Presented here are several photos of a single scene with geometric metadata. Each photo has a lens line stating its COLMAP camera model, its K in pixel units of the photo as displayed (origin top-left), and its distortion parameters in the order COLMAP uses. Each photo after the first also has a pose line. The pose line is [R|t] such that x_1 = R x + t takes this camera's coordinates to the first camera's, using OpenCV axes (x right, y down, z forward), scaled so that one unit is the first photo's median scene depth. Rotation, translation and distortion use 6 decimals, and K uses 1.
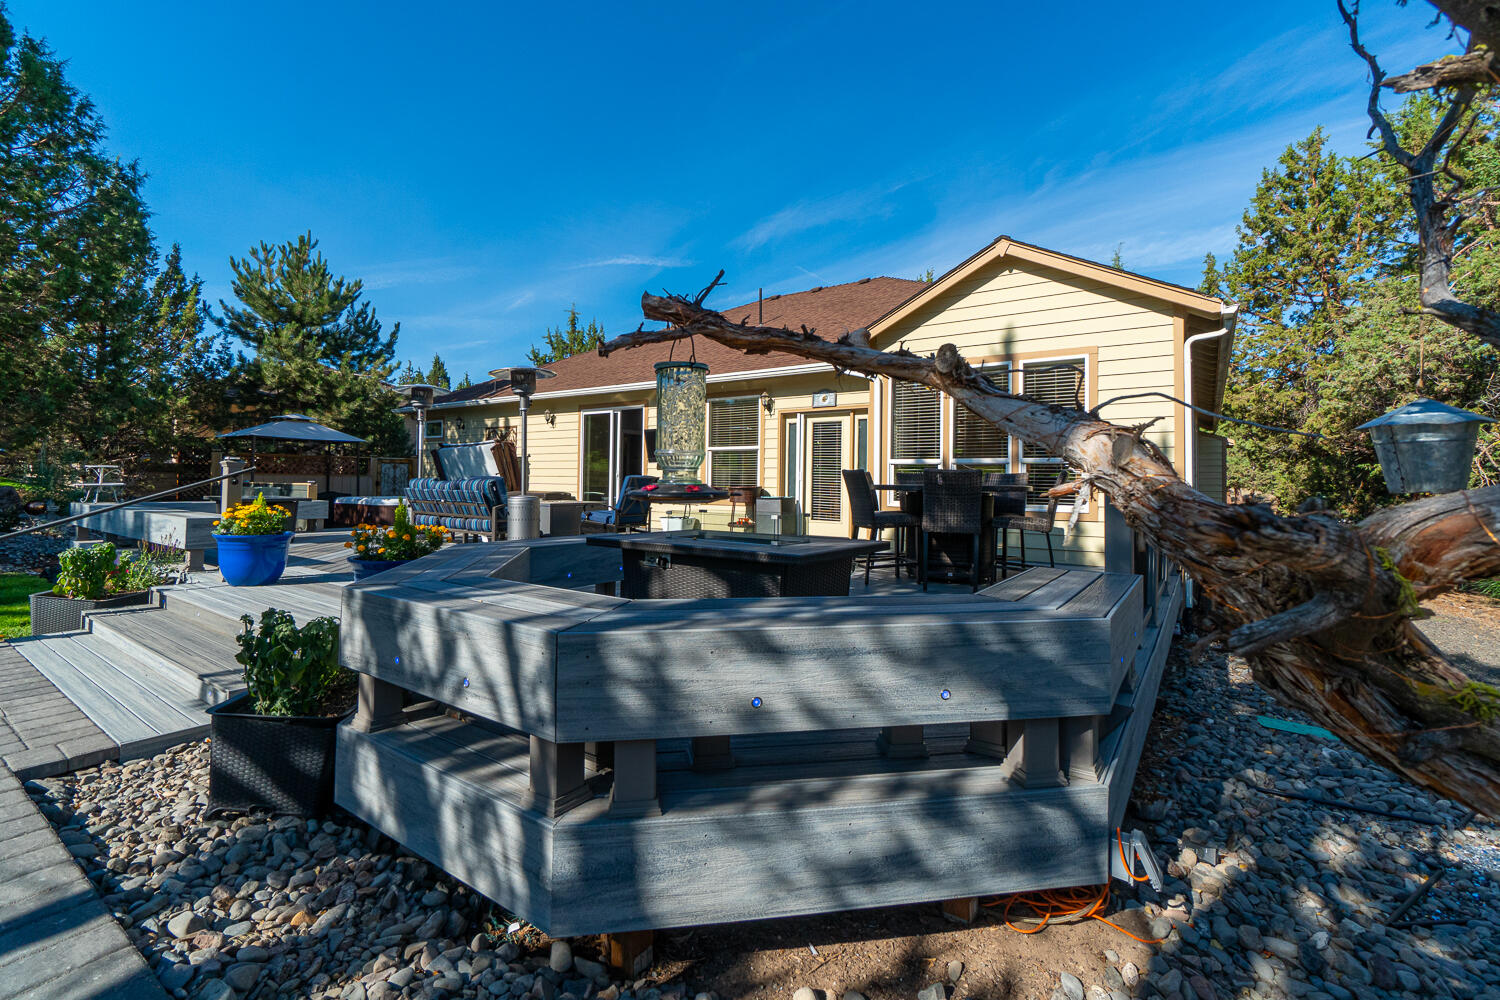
lens RADIAL K [[652.8, 0, 746.6], [0, 652.8, 465.0], [0, 0, 1]] dist [-0.002708, -0.000275]
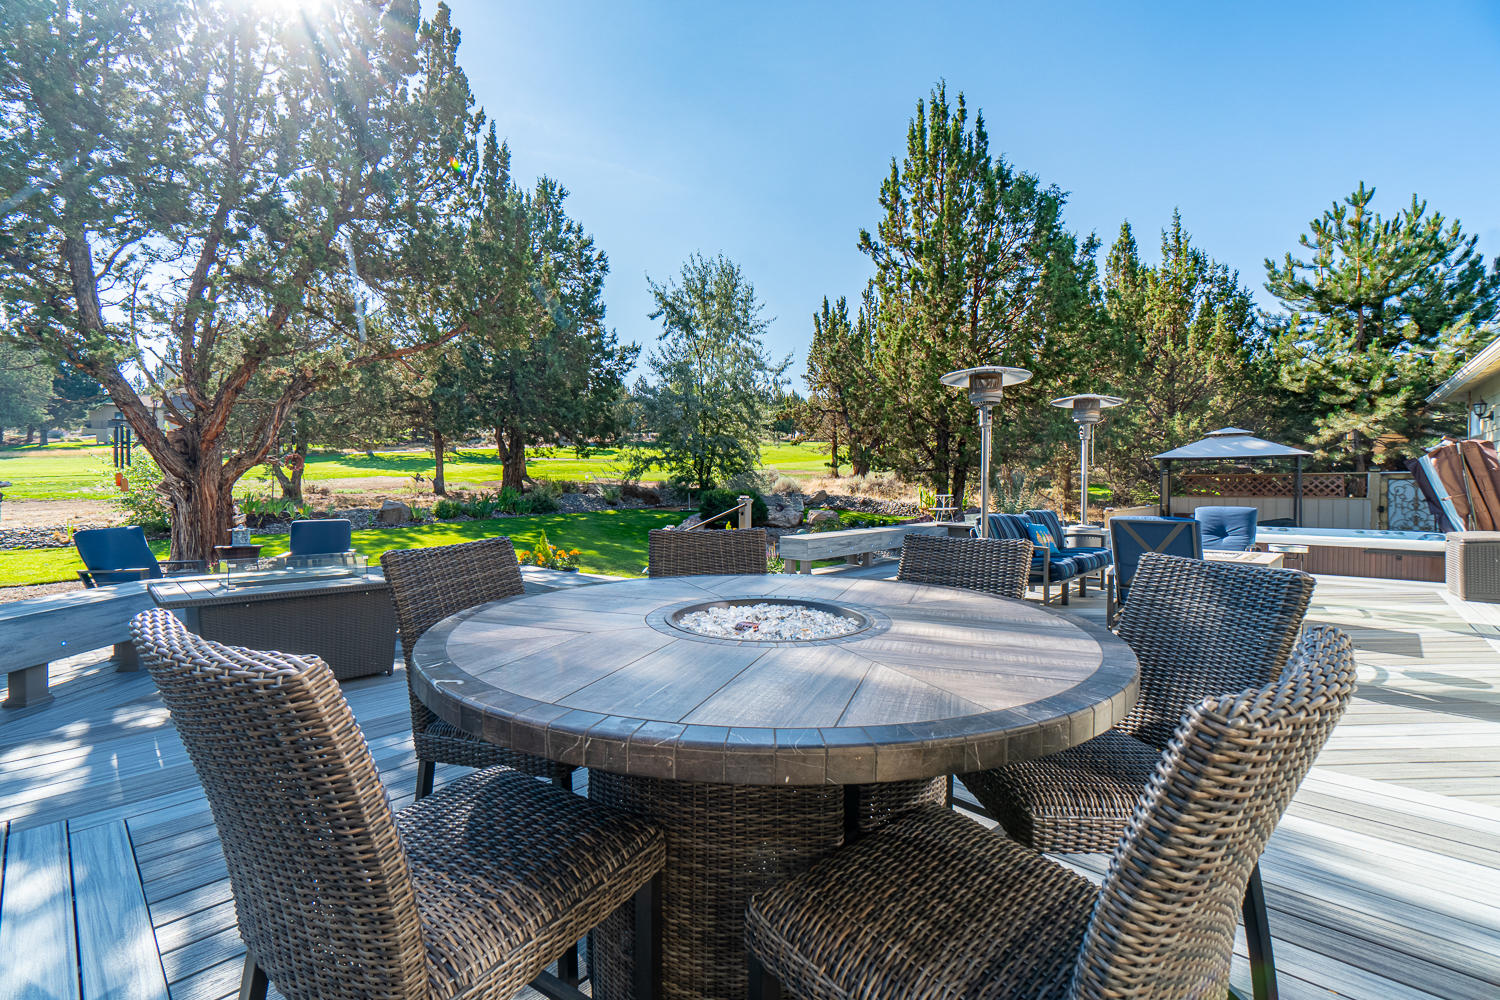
lens RADIAL K [[643.5, 0, 746.6], [0, 643.5, 494.1], [0, 0, 1]] dist [-0.004024, 0.000733]
pose [[-0.129706, -0.000978, -0.991552, 0.262062], [0.028916, 0.999570, -0.004768, -0.005279], [0.991131, -0.029290, -0.129622, 0.497779]]
